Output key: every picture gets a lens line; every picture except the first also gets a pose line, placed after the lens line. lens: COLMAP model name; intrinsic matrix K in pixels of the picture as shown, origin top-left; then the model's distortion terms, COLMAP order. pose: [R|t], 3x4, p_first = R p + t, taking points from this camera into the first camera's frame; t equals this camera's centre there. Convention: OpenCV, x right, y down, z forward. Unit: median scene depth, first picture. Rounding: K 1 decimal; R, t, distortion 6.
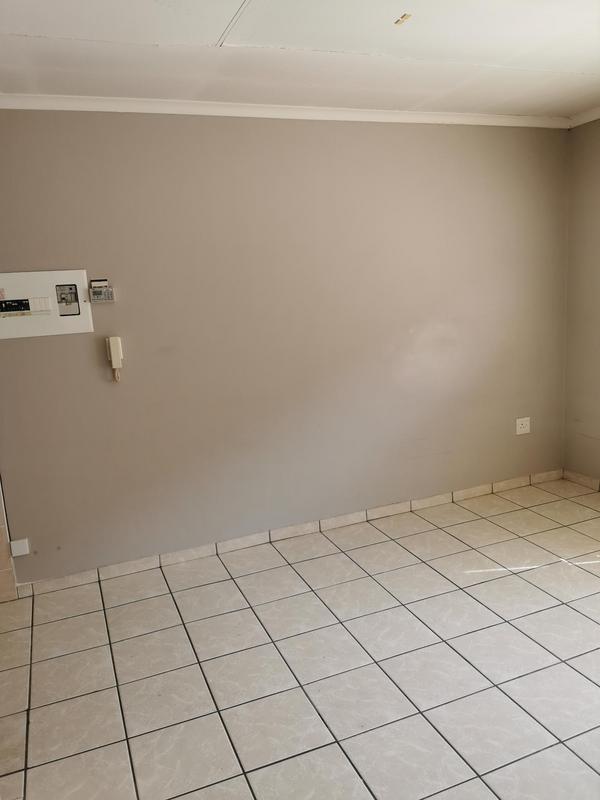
lens RADIAL K [[621.3, 0, 300.0], [0, 621.3, 400.0], [0, 0, 1]] dist [0.067999, -0.084364]
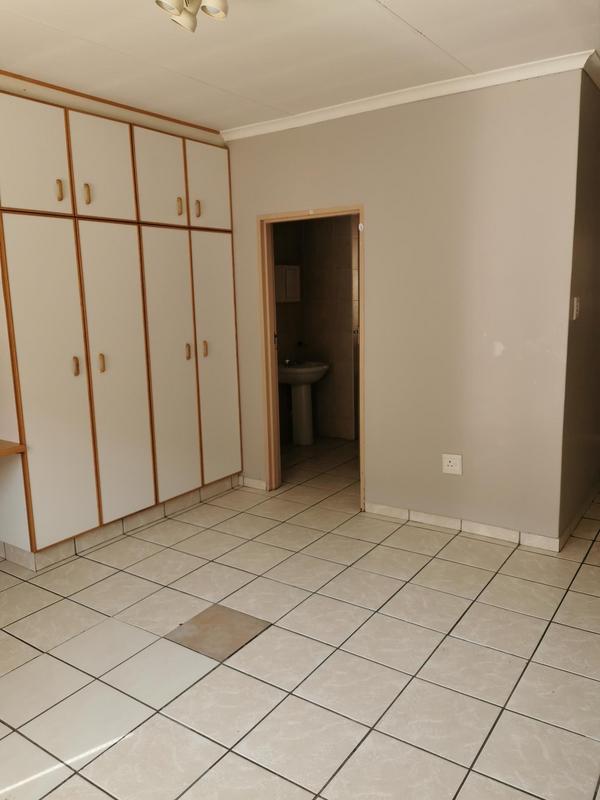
lens RADIAL K [[621.3, 0, 300.0], [0, 621.3, 400.0], [0, 0, 1]] dist [0.067999, -0.084364]
pose [[-0.831919, 0.177463, -0.525755, 0.836859], [-0.029231, 0.932150, 0.360890, -0.305115], [0.554127, 0.315600, -0.770286, 1.599344]]
